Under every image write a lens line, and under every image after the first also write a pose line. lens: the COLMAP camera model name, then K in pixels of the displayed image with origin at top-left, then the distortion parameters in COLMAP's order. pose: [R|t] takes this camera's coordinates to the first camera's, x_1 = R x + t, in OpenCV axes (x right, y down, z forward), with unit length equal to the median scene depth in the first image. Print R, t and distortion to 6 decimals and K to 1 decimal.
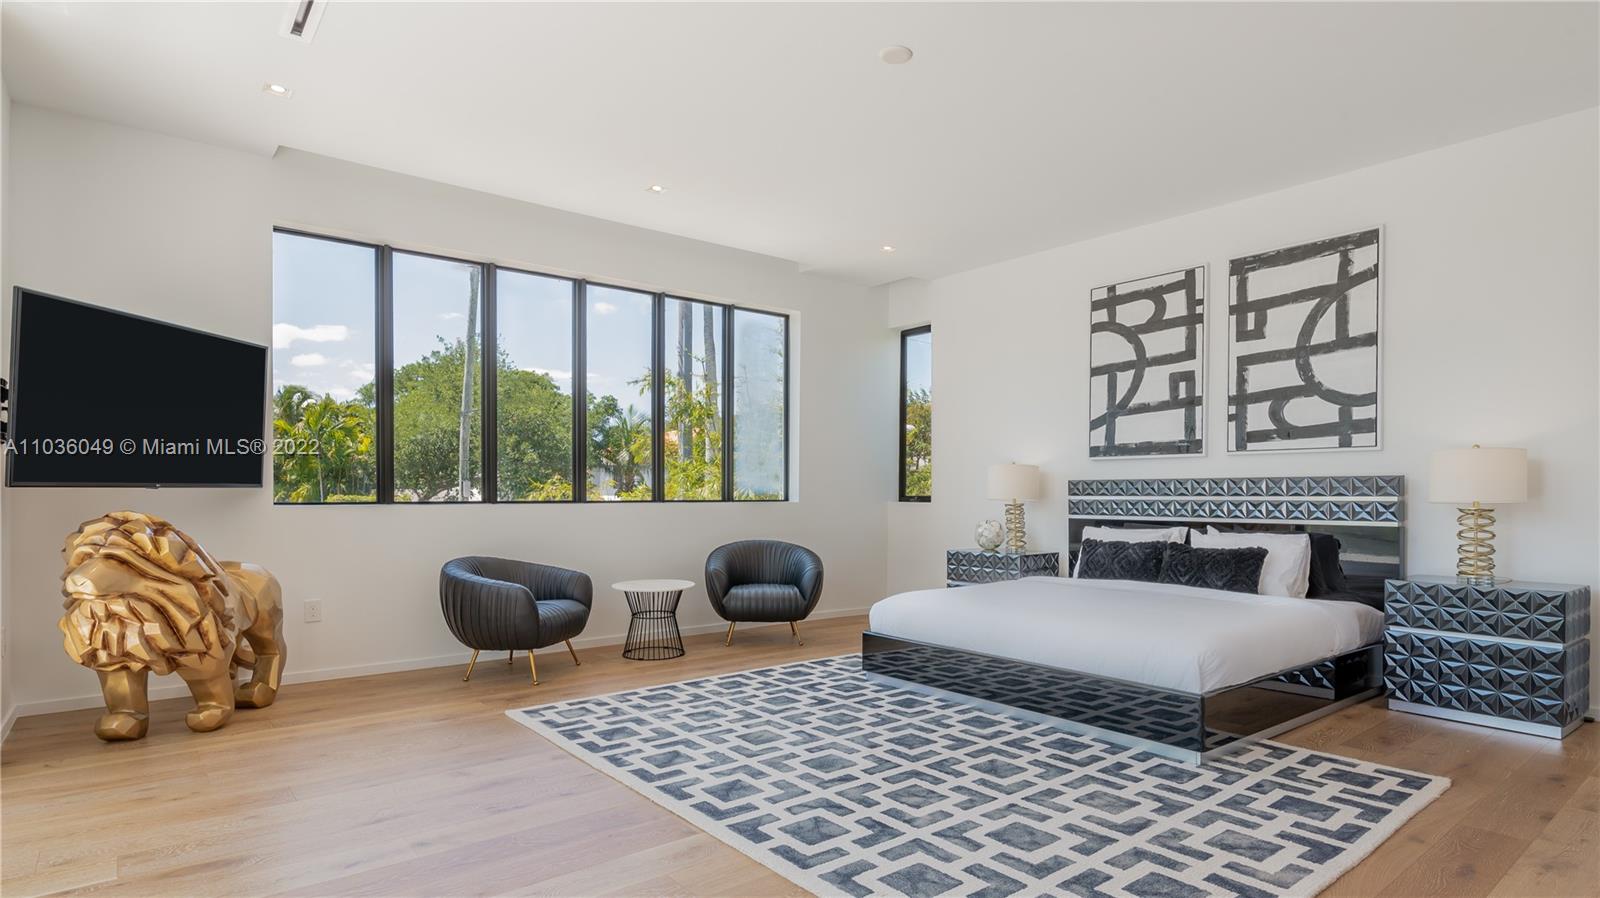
lens RADIAL K [[825.1, 0, 800.0], [0, 825.1, 449.0], [0, 0, 1]] dist [0.001271, 0.000382]
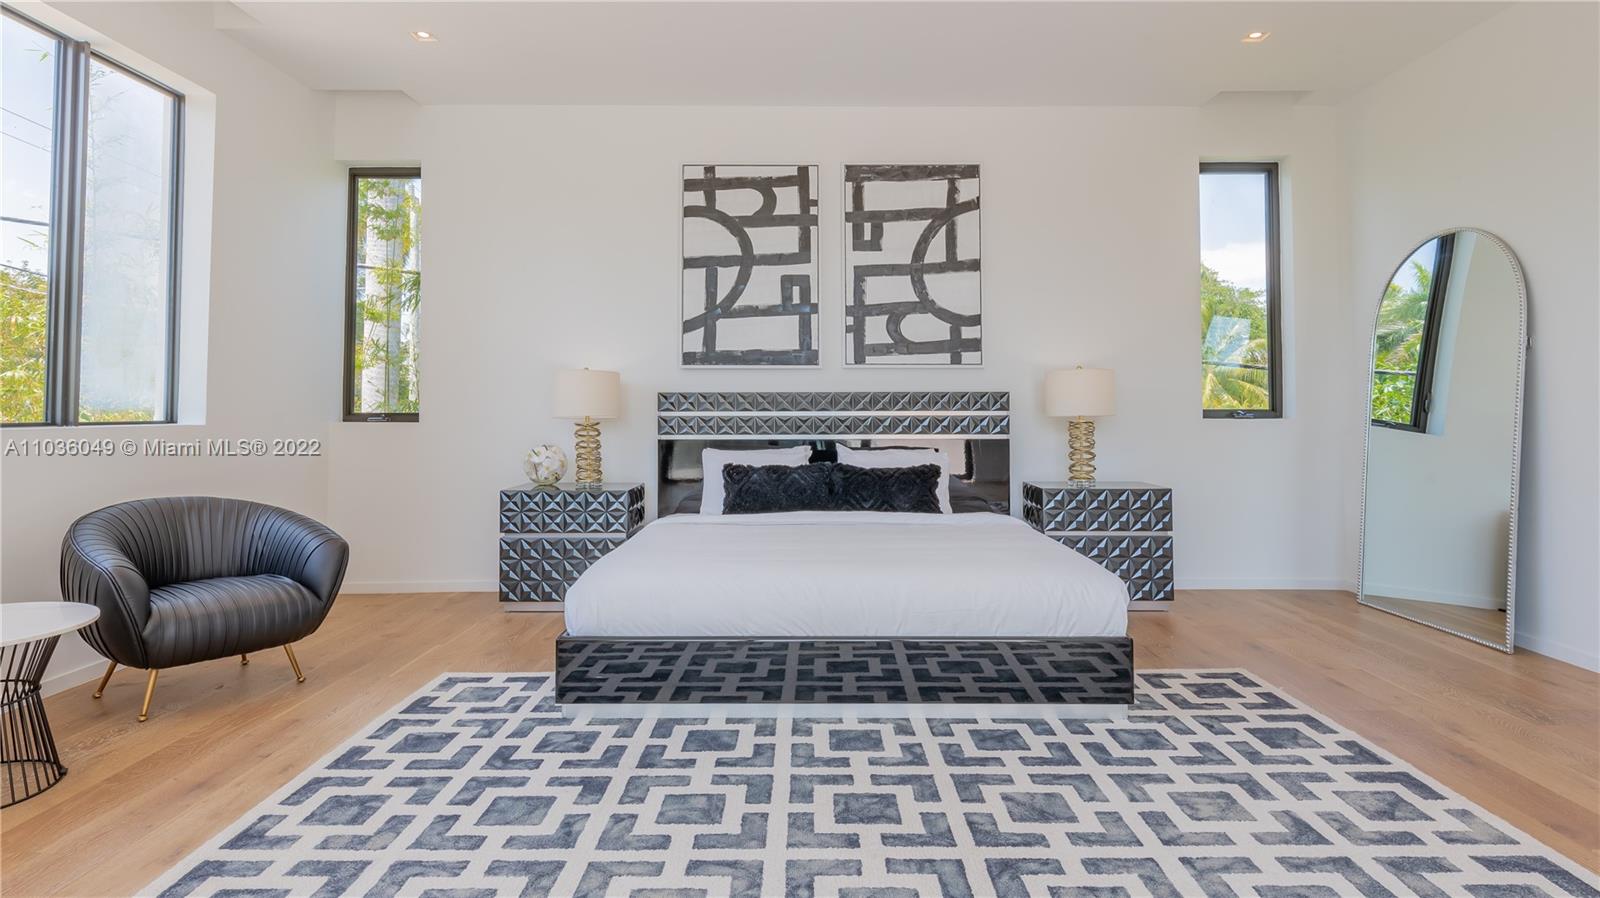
lens RADIAL K [[849.9, 0, 801.8], [0, 849.9, 350.5], [0, 0, 1]] dist [0.000395, 0.000329]
pose [[0.629024, 0.052845, 0.775588, -0.271865], [-0.040487, 0.998560, -0.035202, 0.023724], [-0.776331, -0.009258, 0.630258, 0.425270]]
